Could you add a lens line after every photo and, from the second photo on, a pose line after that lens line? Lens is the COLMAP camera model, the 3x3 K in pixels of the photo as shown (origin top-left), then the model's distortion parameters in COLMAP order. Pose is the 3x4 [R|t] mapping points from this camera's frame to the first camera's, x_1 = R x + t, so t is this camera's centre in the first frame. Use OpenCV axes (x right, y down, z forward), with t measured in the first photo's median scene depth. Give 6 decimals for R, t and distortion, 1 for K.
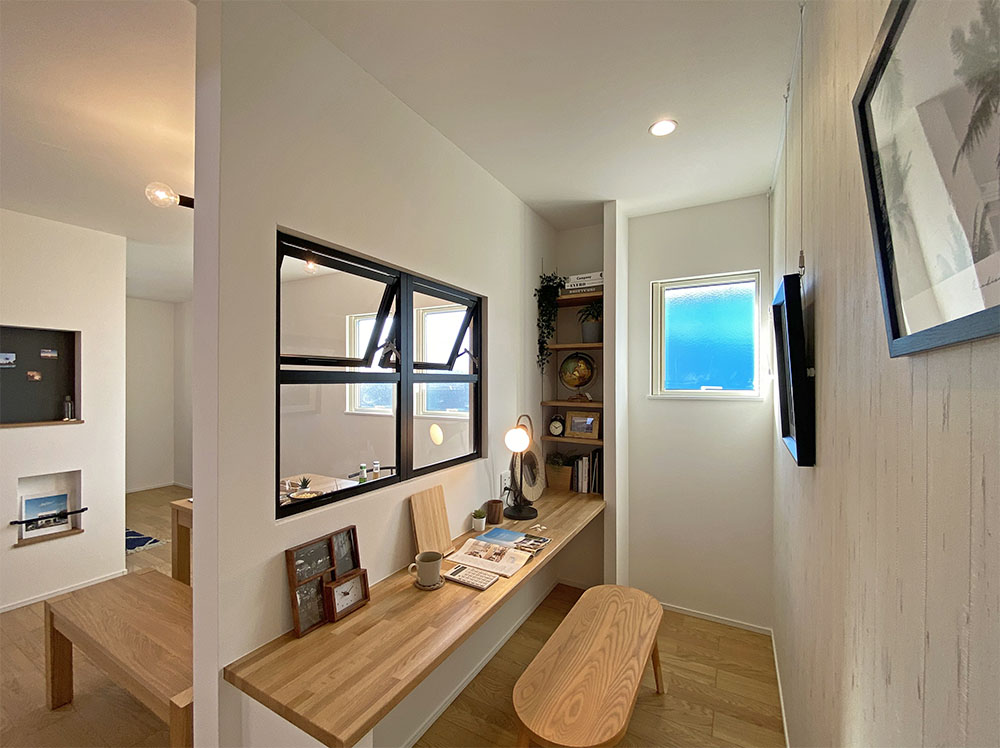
lens RADIAL K [[419.3, 0, 499.8], [0, 419.3, 382.0], [0, 0, 1]] dist [-0.000493, -0.000202]
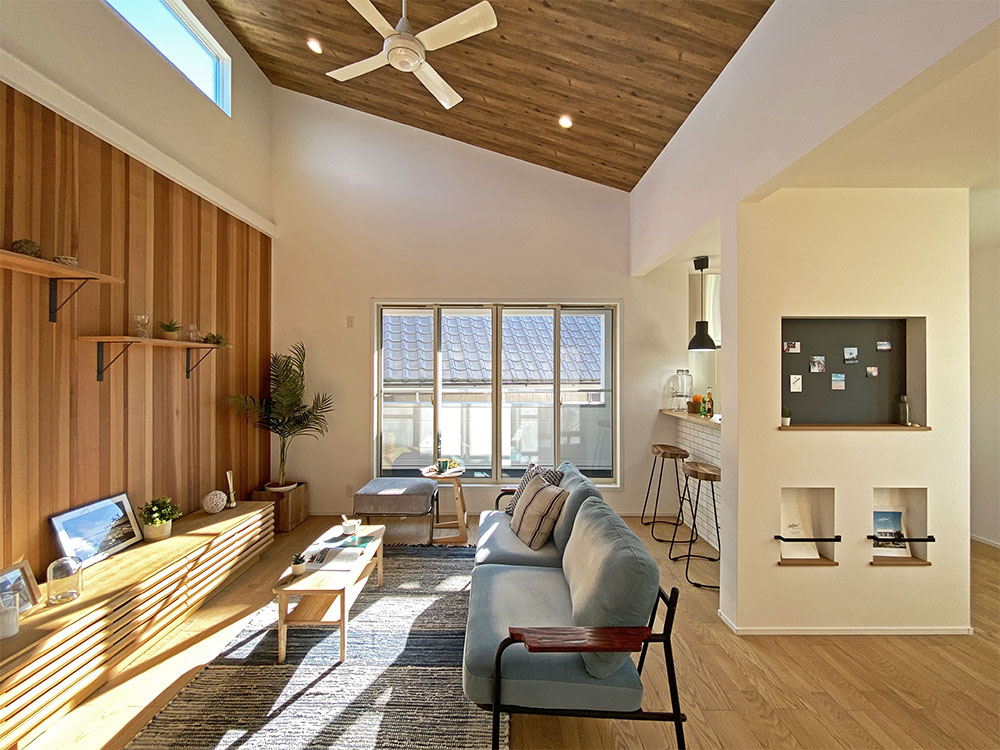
lens RADIAL K [[412.5, 0, 498.9], [0, 412.5, 369.5], [0, 0, 1]] dist [0.000576, -0.000167]
pose [[0.500016, -0.003442, -0.866009, -0.731697], [-0.002434, 0.999983, -0.005380, -0.012934], [0.866013, 0.004798, 0.499999, -0.114647]]
